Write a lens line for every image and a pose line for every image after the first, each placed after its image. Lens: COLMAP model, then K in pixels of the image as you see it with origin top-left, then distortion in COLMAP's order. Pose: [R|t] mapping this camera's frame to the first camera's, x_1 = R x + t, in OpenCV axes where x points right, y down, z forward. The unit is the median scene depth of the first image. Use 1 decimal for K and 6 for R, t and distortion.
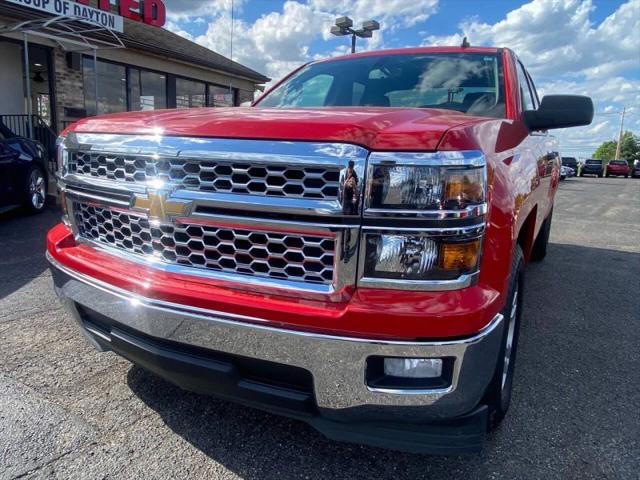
lens RADIAL K [[484.5, 0, 308.9], [0, 484.5, 240.1], [0, 0, 1]] dist [0.059027, -0.078484]
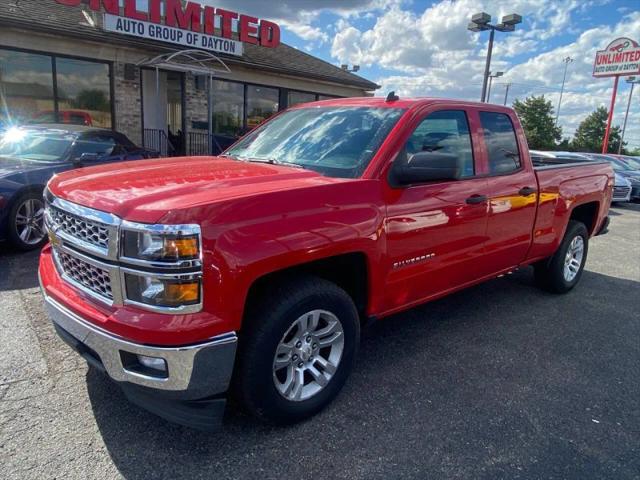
lens RADIAL K [[484.5, 0, 308.9], [0, 484.5, 240.1], [0, 0, 1]] dist [0.059027, -0.078484]
pose [[0.933506, 0.083139, -0.348790, 0.227188], [-0.073703, 0.996467, 0.040261, -0.042348], [0.350905, -0.011877, 0.936336, -0.049880]]
